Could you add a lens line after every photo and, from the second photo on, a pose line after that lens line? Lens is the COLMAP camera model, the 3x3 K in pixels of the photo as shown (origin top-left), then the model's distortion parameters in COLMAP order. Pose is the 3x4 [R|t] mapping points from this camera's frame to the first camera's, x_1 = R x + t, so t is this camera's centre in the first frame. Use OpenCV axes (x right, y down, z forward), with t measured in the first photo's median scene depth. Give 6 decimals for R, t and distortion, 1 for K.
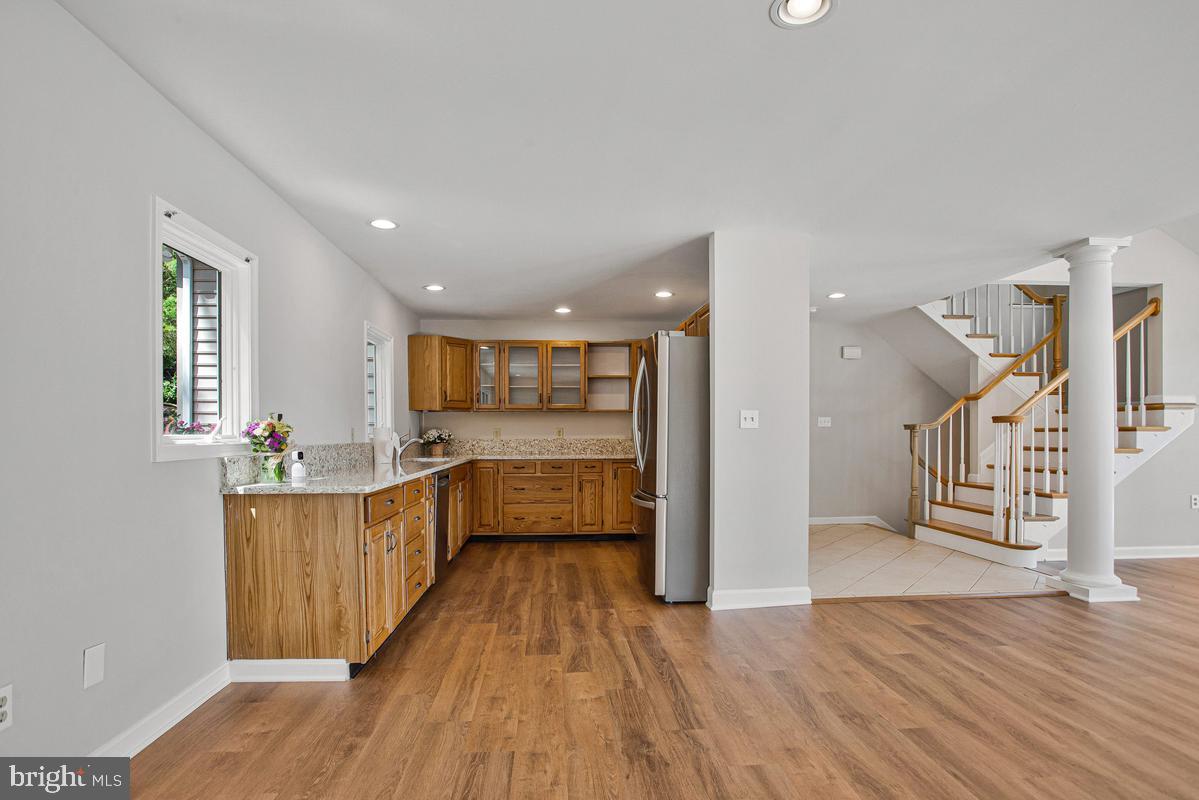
lens RADIAL K [[592.6, 0, 593.9], [0, 592.6, 436.4], [0, 0, 1]] dist [-0.071186, 0.029456]
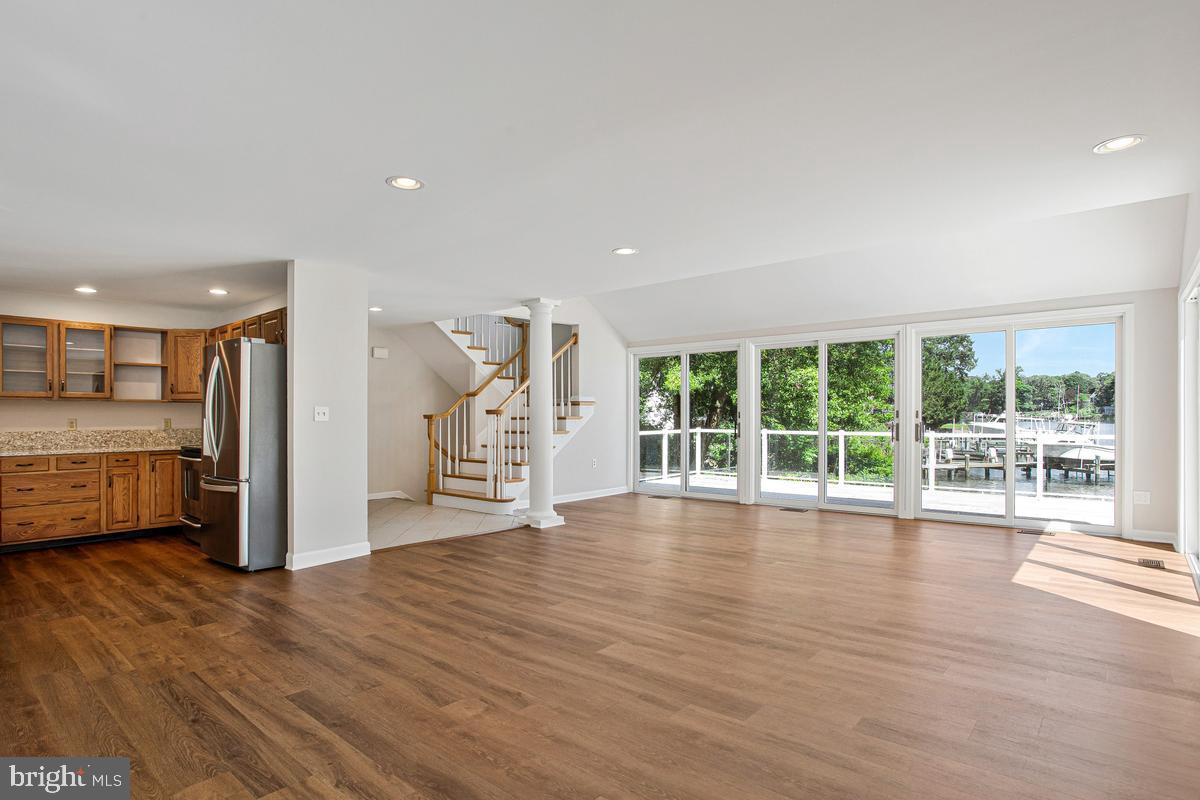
lens RADIAL K [[609.5, 0, 597.7], [0, 609.5, 413.0], [0, 0, 1]] dist [-0.040408, 0.000279]
pose [[0.699837, 0.002088, 0.714300, -0.158322], [0.007900, 0.999912, -0.010663, -0.007954], [-0.714259, 0.013106, 0.699759, -0.208753]]
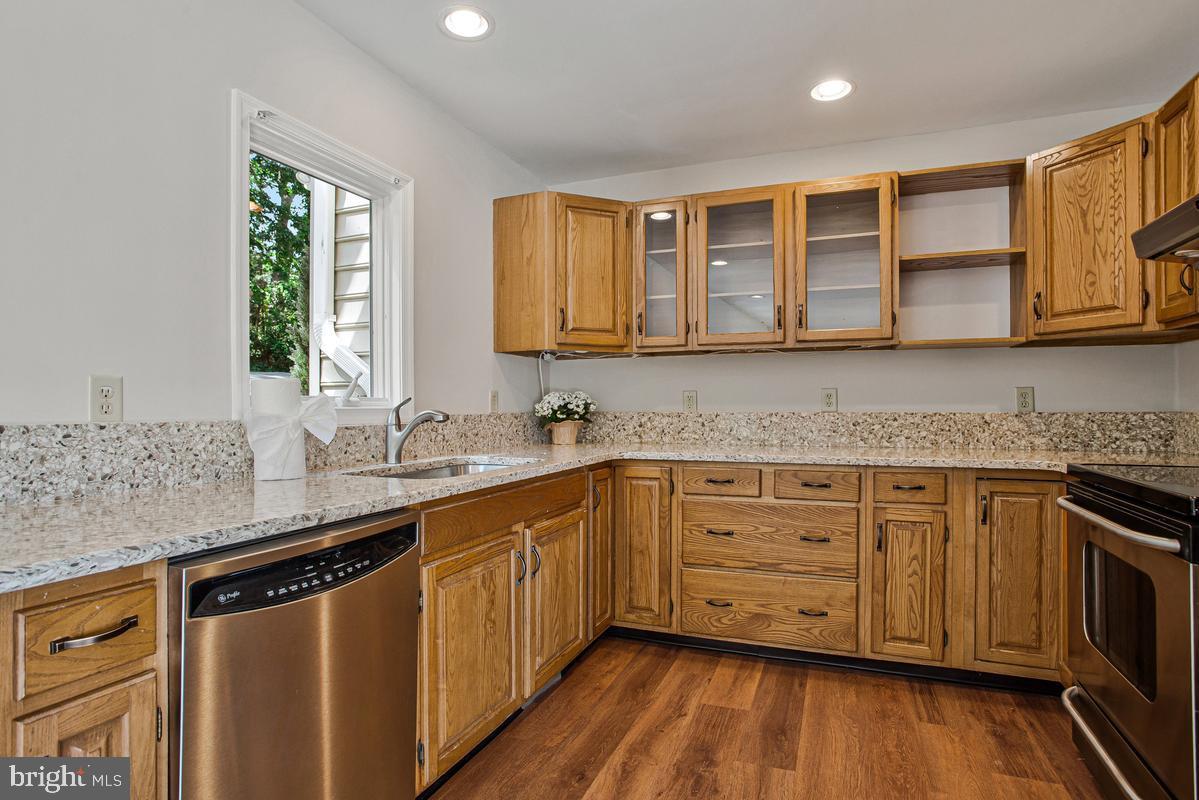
lens RADIAL K [[609.0, 0, 597.2], [0, 609.0, 413.0], [0, 0, 1]] dist [-0.040408, 0.000279]
pose [[0.898000, 0.004111, -0.439976, -0.016853], [-0.002125, 0.999985, 0.005008, 0.003180], [0.439990, -0.003562, 0.897995, 0.600201]]
